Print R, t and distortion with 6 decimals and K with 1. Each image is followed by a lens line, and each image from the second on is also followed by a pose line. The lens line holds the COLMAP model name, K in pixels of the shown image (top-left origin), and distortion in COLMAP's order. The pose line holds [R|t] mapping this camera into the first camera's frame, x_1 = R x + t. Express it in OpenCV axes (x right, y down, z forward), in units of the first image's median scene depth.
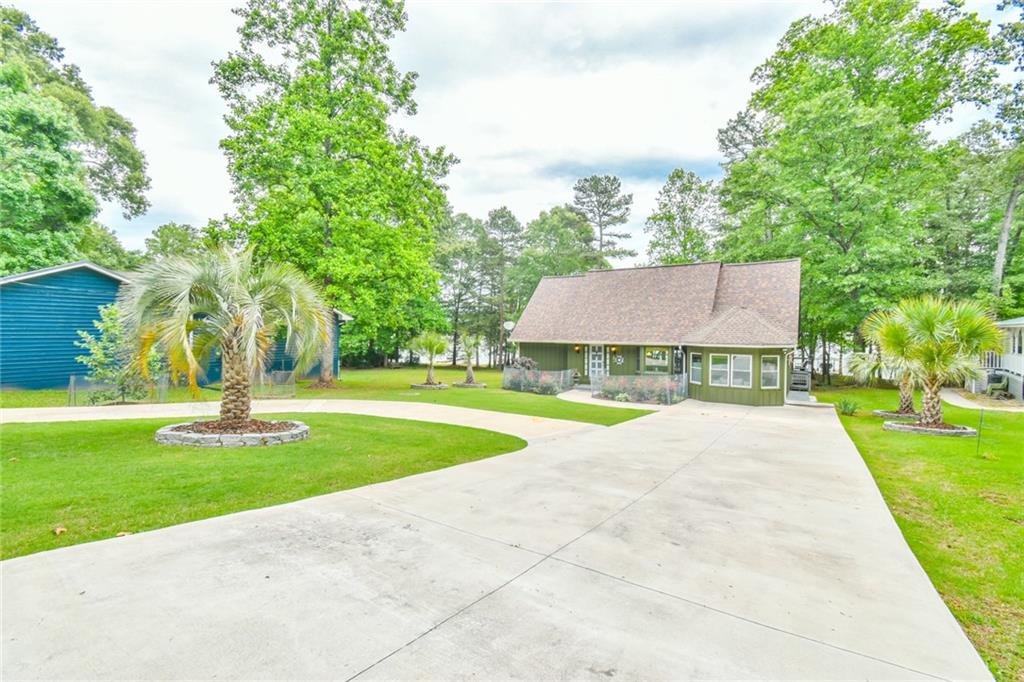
lens RADIAL K [[460.3, 0, 511.8], [0, 460.3, 340.2], [0, 0, 1]] dist [0.001522, -0.000928]
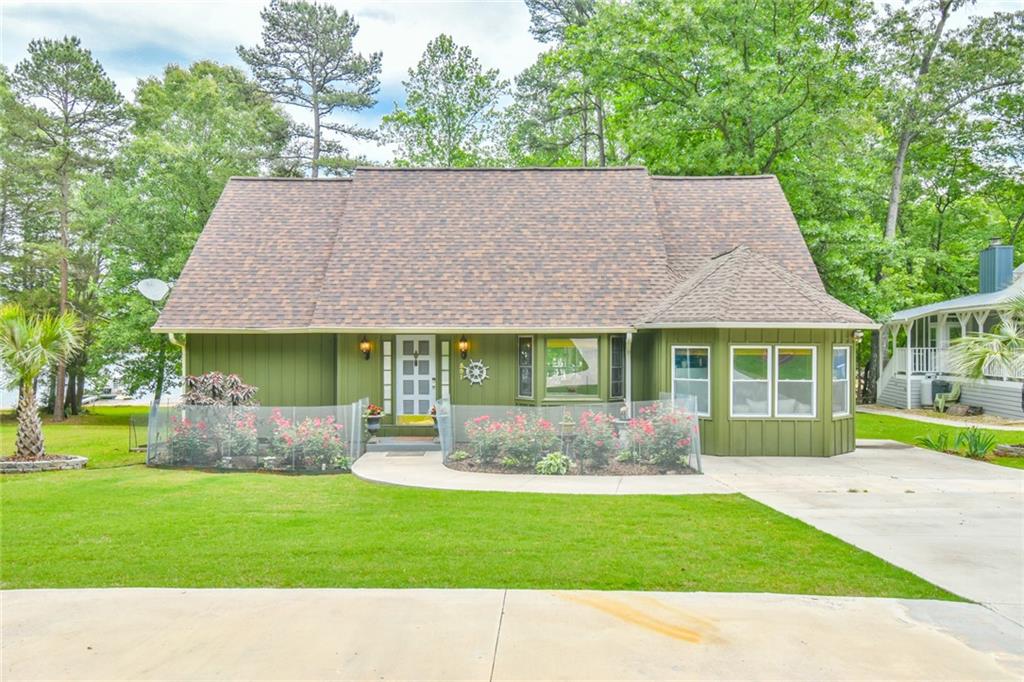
lens RADIAL K [[742.4, 0, 512.6], [0, 742.4, 338.9], [0, 0, 1]] dist [-0.011321, 0.004906]
pose [[0.837628, 0.002548, 0.546235, -0.098897], [0.014952, 0.999507, -0.027592, 0.031186], [-0.546037, 0.031279, 0.837177, 0.409002]]
